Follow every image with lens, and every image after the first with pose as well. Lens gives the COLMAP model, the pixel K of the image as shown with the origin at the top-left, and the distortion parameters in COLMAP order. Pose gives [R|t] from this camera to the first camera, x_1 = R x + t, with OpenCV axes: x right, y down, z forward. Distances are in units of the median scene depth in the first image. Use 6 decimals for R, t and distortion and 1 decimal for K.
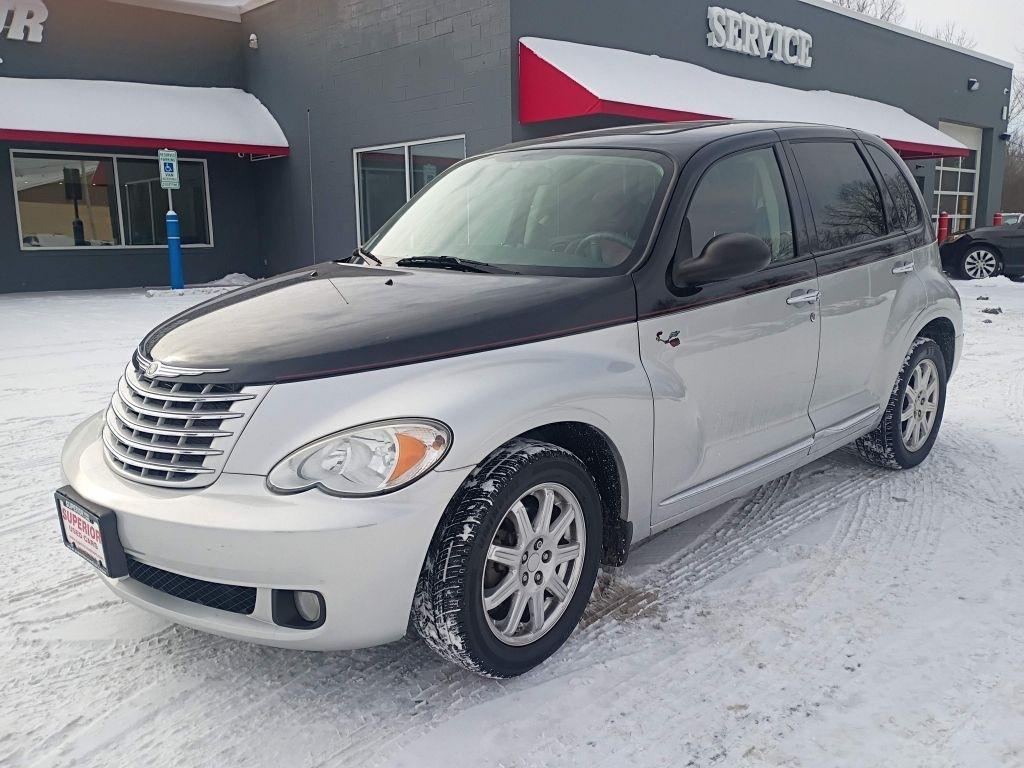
lens RADIAL K [[924.8, 0, 512.0], [0, 924.8, 384.0], [0, 0, 1]] dist [0.077832, -0.000281]
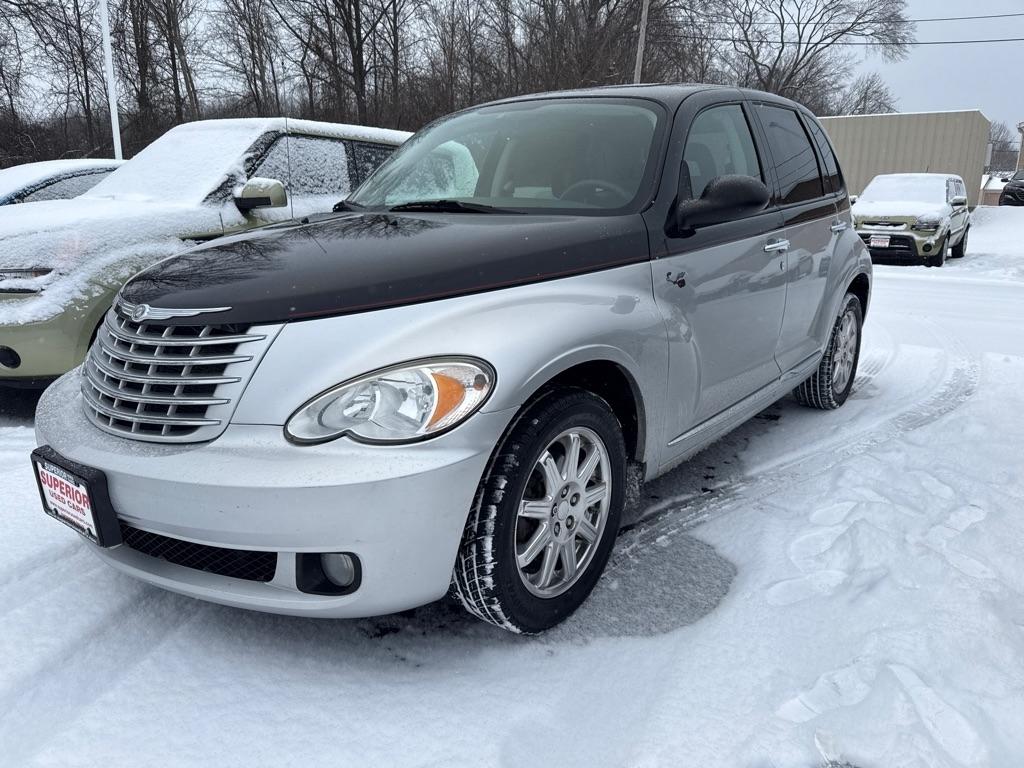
lens RADIAL K [[773.6, 0, 517.9], [0, 773.6, 373.9], [0, 0, 1]] dist [0.015504, -0.007037]
pose [[0.992775, -0.025834, 0.117181, -0.118315], [0.023696, 0.999527, 0.019601, 0.037942], [-0.117632, -0.016683, 0.992917, 0.229505]]
